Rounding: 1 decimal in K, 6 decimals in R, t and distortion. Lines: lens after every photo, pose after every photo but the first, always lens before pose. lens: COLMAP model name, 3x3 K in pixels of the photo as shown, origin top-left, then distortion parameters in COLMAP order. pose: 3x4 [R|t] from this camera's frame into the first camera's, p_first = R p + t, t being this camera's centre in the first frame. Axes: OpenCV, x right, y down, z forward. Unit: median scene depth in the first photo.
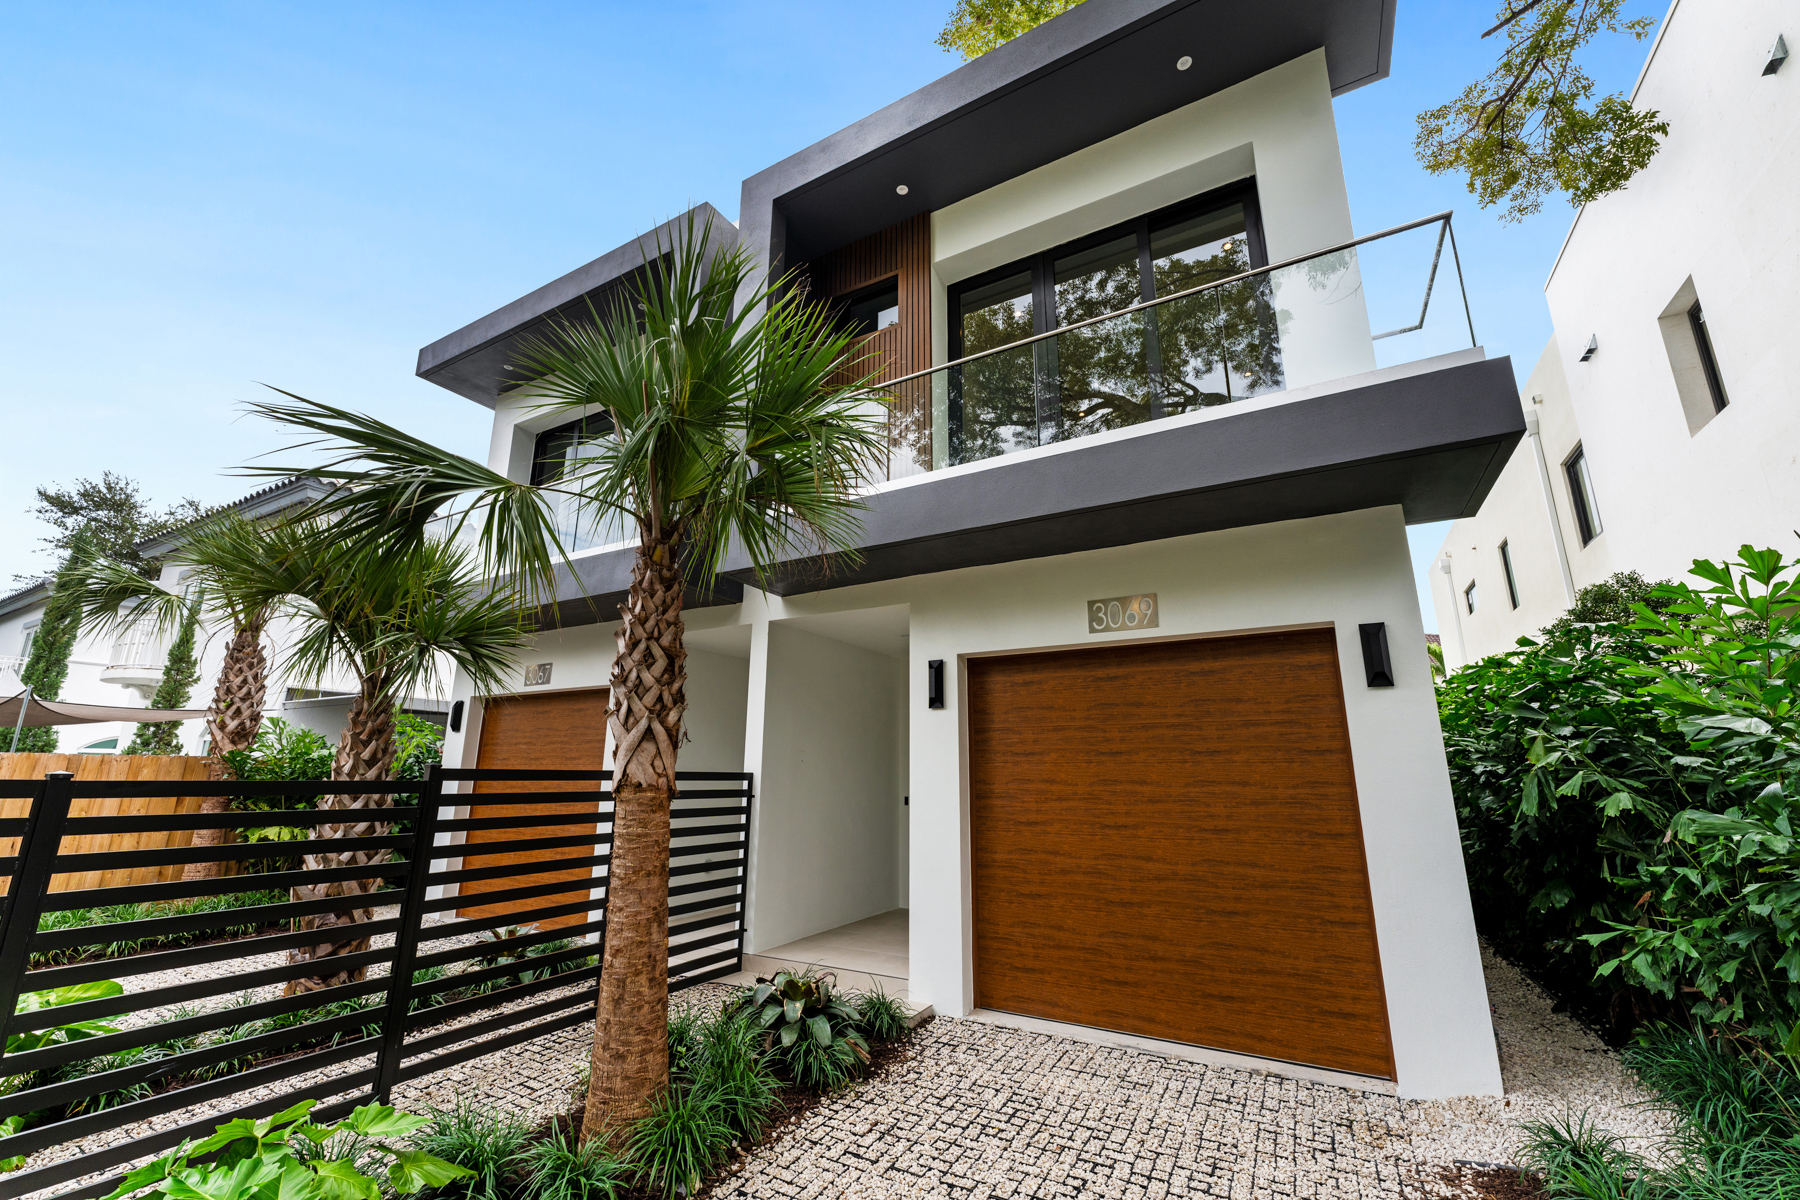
lens RADIAL K [[719.6, 0, 903.6], [0, 719.6, 604.3], [0, 0, 1]] dist [0.001700, 0.000088]
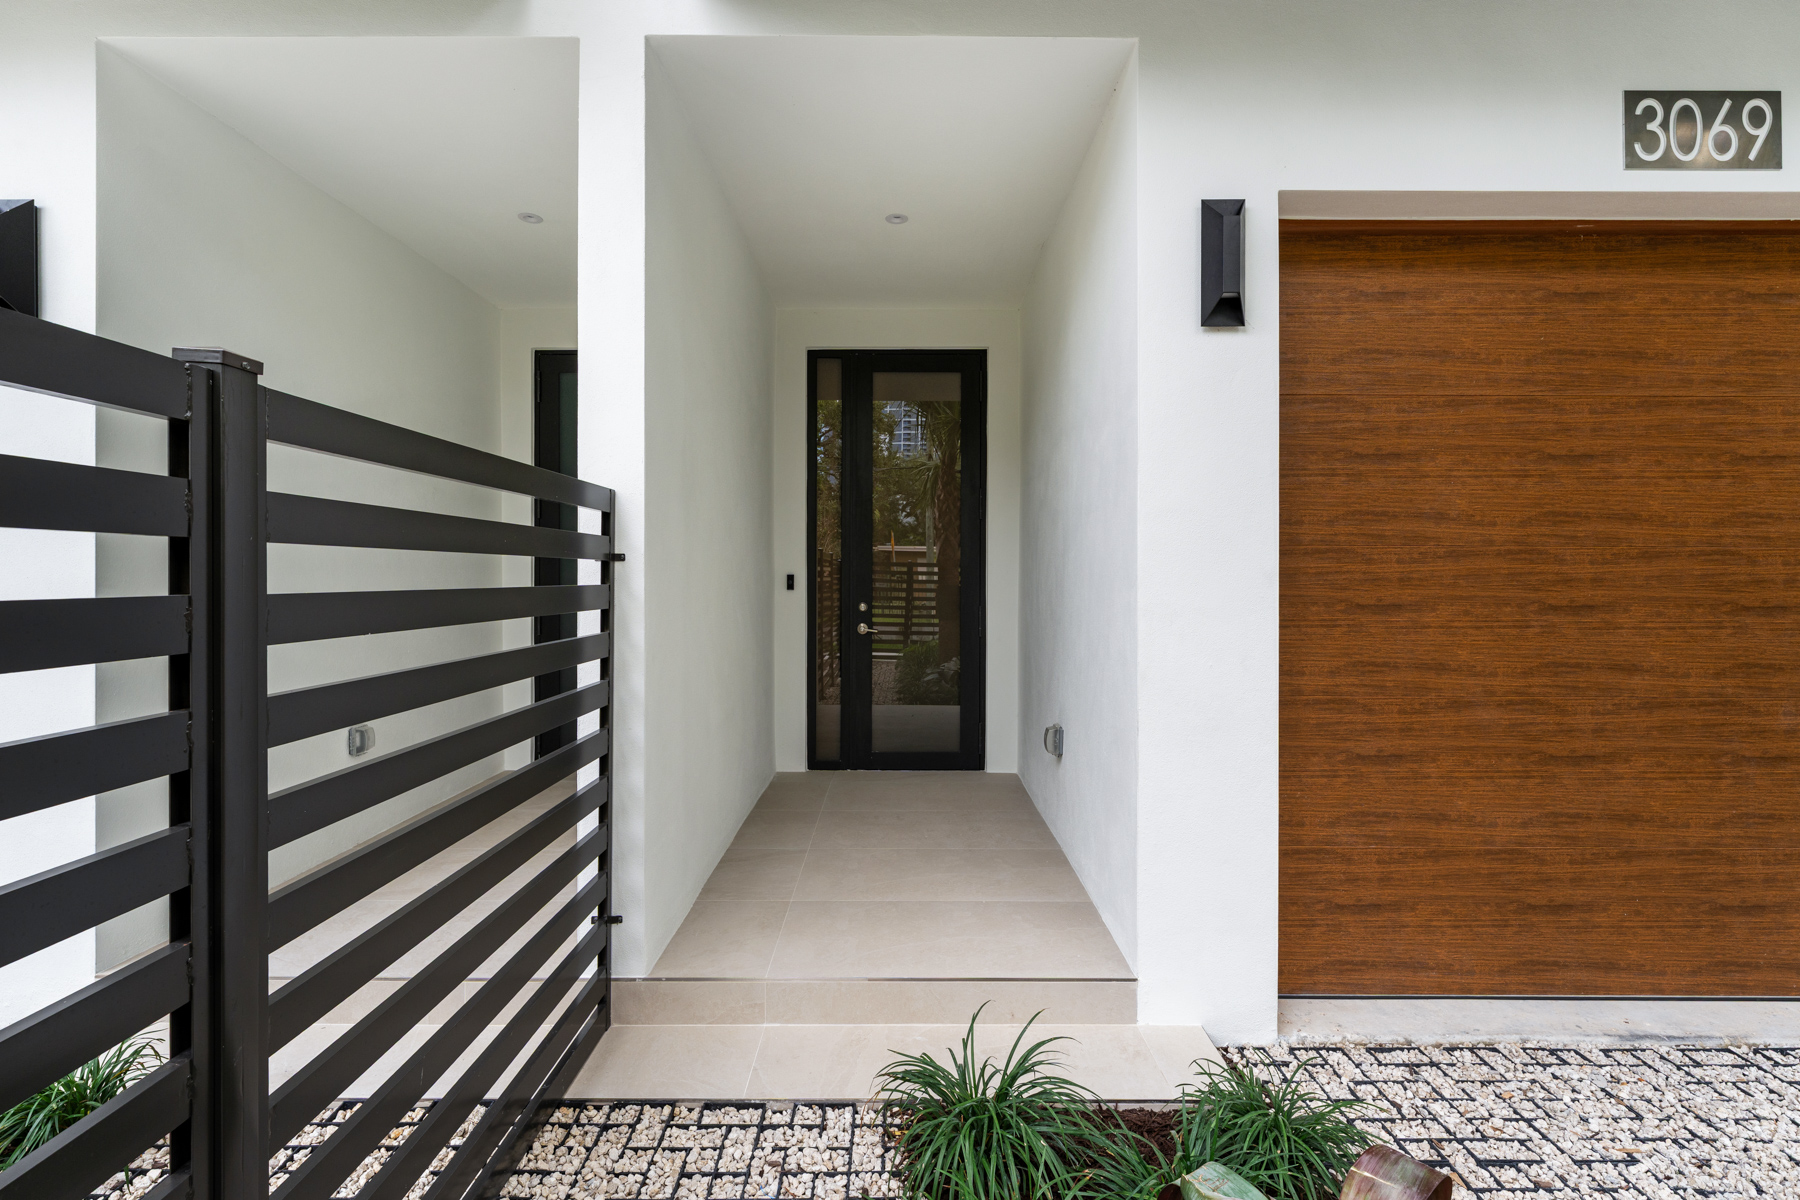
lens RADIAL K [[786.5, 0, 898.3], [0, 786.5, 578.8], [0, 0, 1]] dist [-0.003366, -0.000231]
pose [[0.873291, -0.003050, 0.487190, -0.341688], [-0.112259, 0.971813, 0.207308, 0.228911], [-0.474090, -0.235731, 0.848334, 0.763864]]
